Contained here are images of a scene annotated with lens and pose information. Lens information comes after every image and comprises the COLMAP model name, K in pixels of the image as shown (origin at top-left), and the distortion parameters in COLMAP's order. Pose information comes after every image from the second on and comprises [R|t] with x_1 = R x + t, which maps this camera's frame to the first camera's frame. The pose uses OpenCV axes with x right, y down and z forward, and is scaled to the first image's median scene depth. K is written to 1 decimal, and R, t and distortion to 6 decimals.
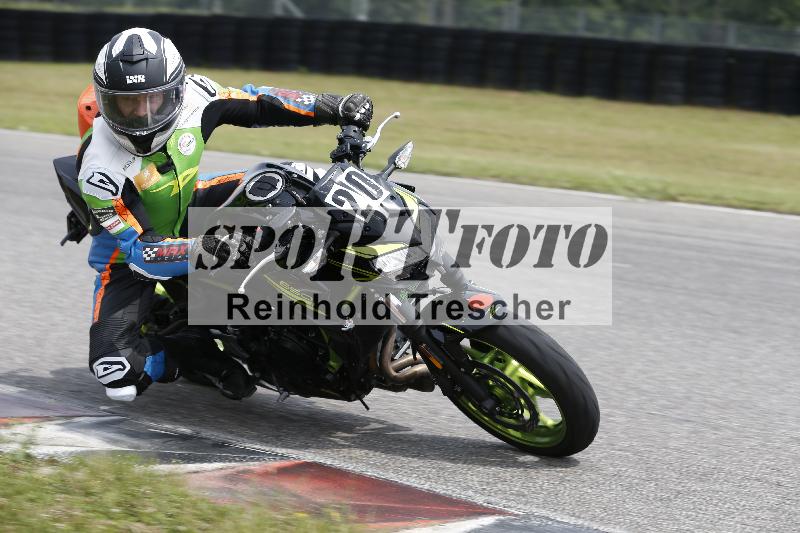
lens RADIAL K [[2356.7, 0, 399.8], [0, 2356.7, 267.2], [0, 0, 1]] dist [-0.089354, 0.000000]
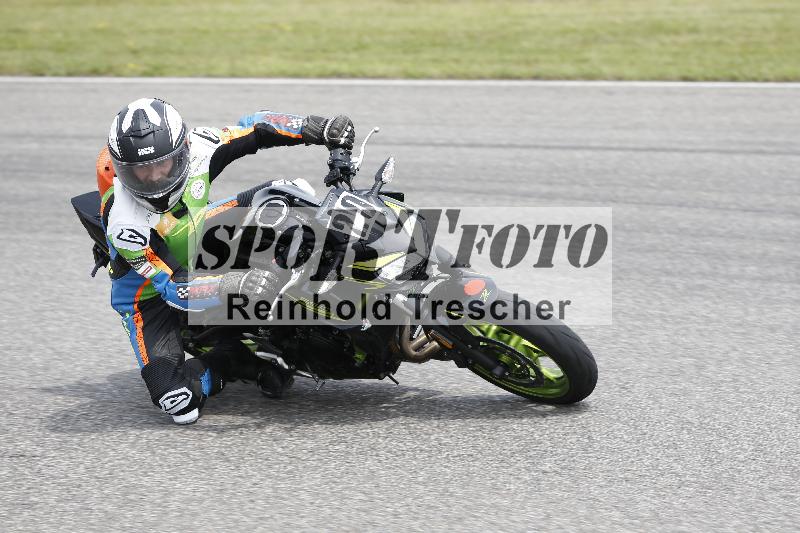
lens RADIAL K [[4669.0, 0, 393.7], [0, 4669.0, 258.4], [0, 0, 1]] dist [1.919844, 0.000000]
pose [[0.985771, -0.162158, -0.044270, 0.097446], [0.165287, 0.983012, 0.079794, -0.184476], [0.030579, -0.085976, 0.995828, -1.255344]]
